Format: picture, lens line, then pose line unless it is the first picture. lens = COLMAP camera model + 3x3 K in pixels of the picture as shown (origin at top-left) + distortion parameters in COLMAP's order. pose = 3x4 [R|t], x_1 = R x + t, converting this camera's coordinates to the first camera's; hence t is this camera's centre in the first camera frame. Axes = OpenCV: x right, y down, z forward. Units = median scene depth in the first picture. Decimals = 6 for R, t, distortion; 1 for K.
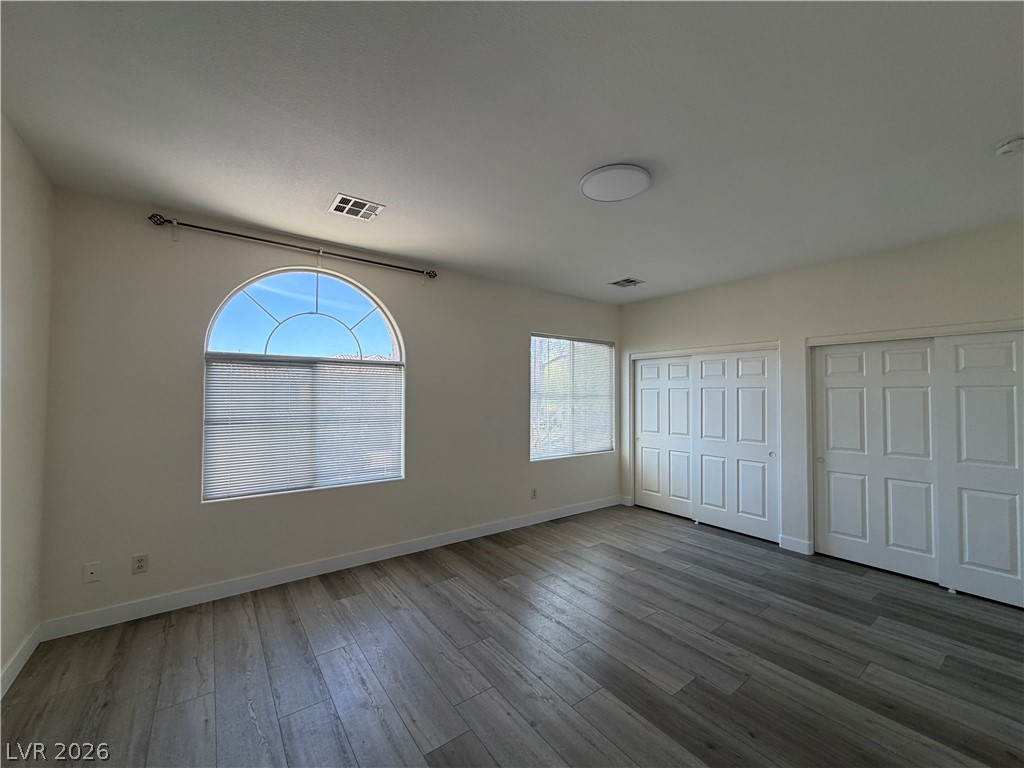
lens RADIAL K [[407.6, 0, 508.6], [0, 407.6, 385.7], [0, 0, 1]] dist [-0.001027, 0.000120]
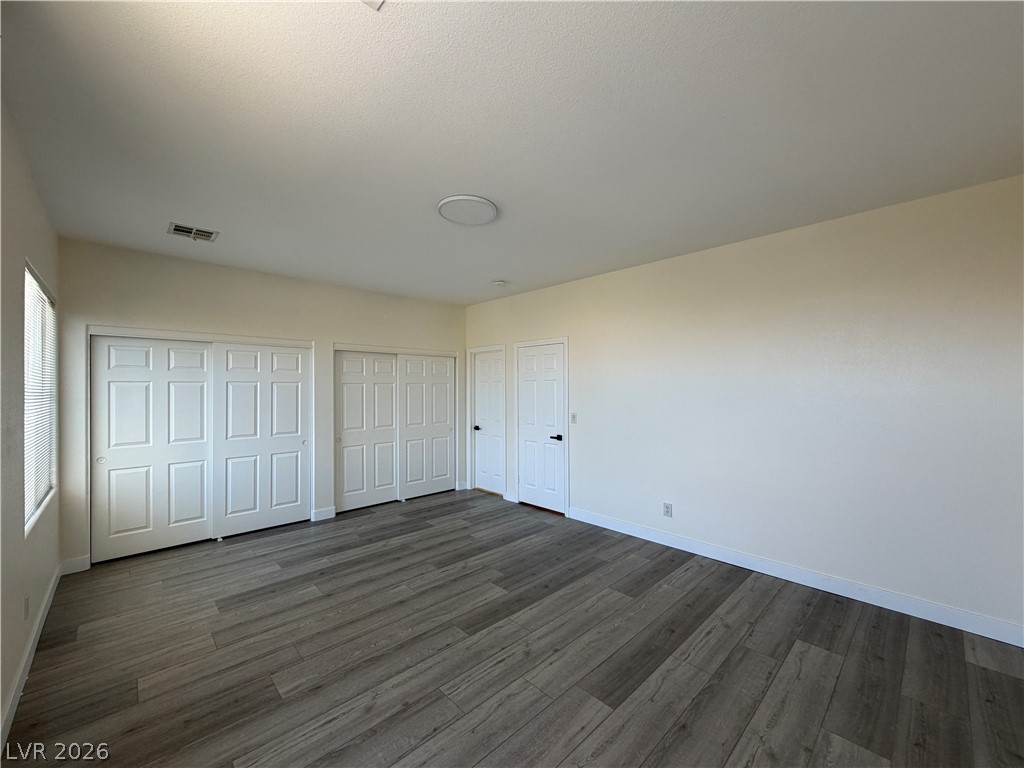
lens RADIAL K [[407.6, 0, 508.6], [0, 407.6, 385.7], [0, 0, 1]] dist [-0.001027, 0.000120]
pose [[-0.122098, -0.002607, 0.992515, -0.566065], [-0.020507, 0.999790, 0.000103, 0.002010], [-0.992306, -0.020341, -0.122126, 0.630336]]
